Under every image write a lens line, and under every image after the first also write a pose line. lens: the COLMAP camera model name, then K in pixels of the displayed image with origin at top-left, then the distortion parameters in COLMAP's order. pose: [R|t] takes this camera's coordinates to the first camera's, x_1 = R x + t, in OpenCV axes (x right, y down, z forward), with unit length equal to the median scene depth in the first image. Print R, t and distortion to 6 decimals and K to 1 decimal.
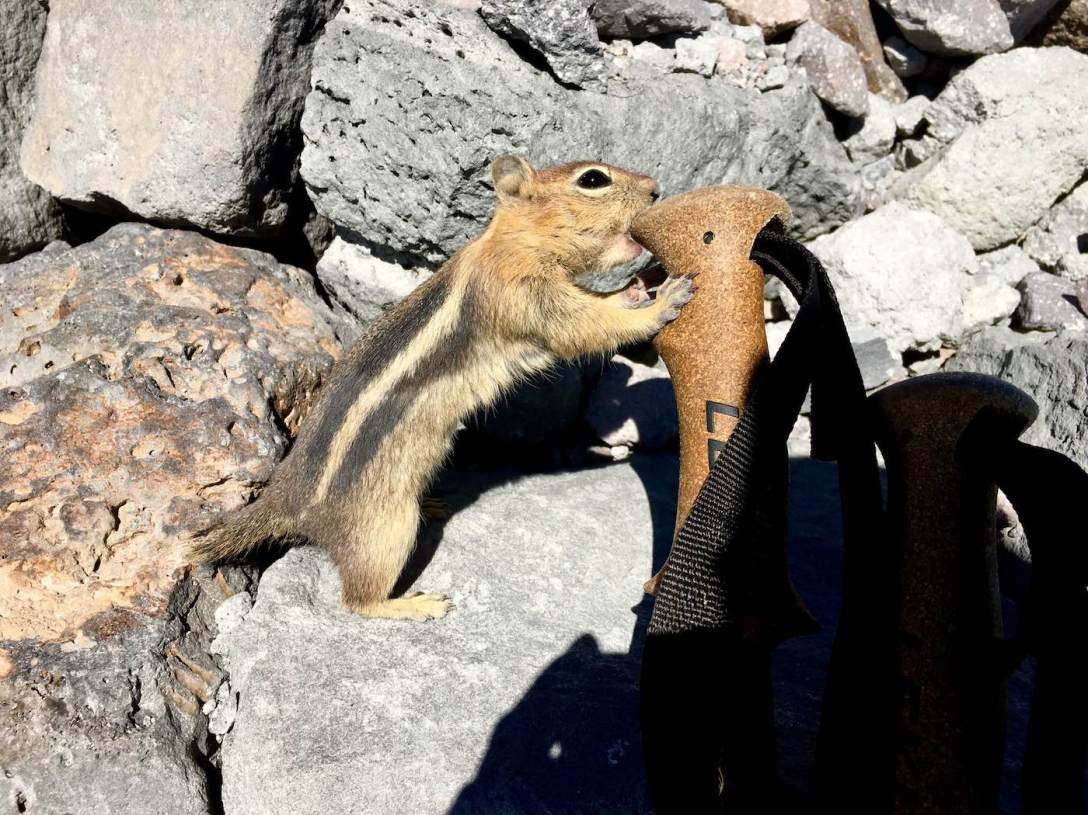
lens RADIAL K [[909.1, 0, 540.5], [0, 909.1, 413.8], [0, 0, 1]] dist [0.082948, -0.123817]
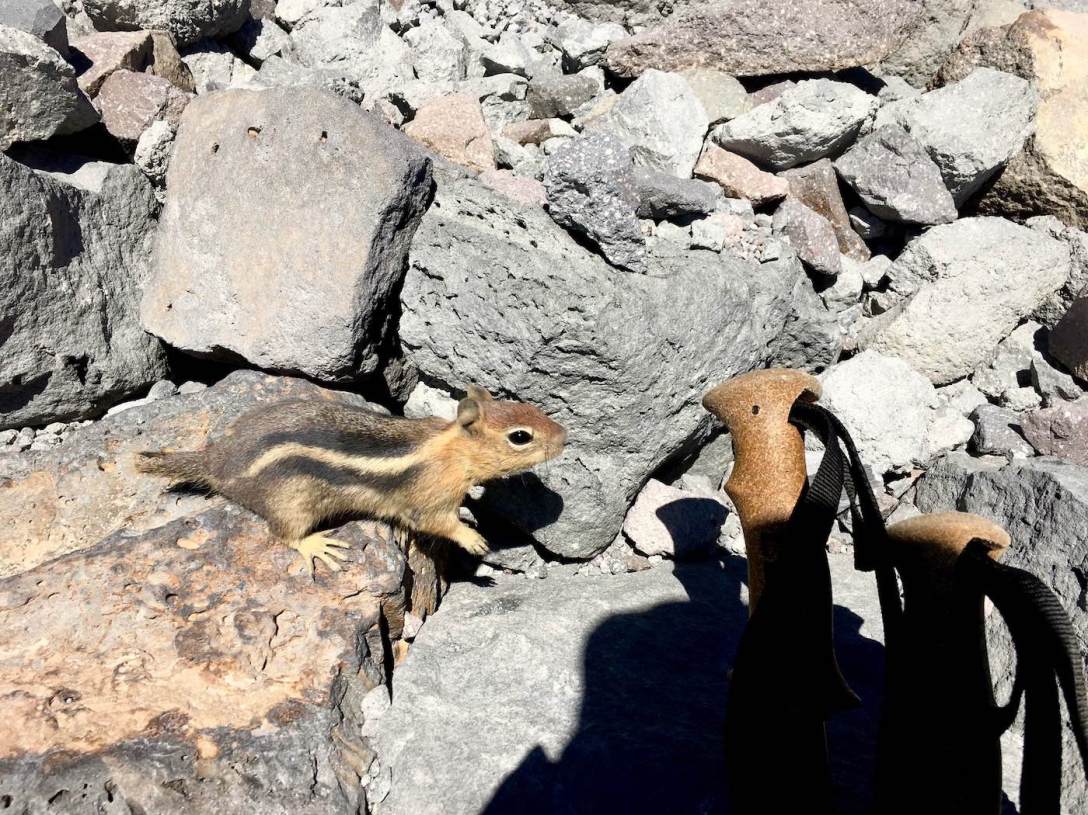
lens RADIAL K [[909.1, 0, 543.5], [0, 909.1, 418.6], [0, 0, 1]] dist [0.082948, -0.123817]
pose [[0.998334, -0.001195, 0.057689, -0.141646], [0.006662, 0.995487, -0.094668, -0.034163], [-0.057316, 0.094894, 0.993836, -0.210327]]
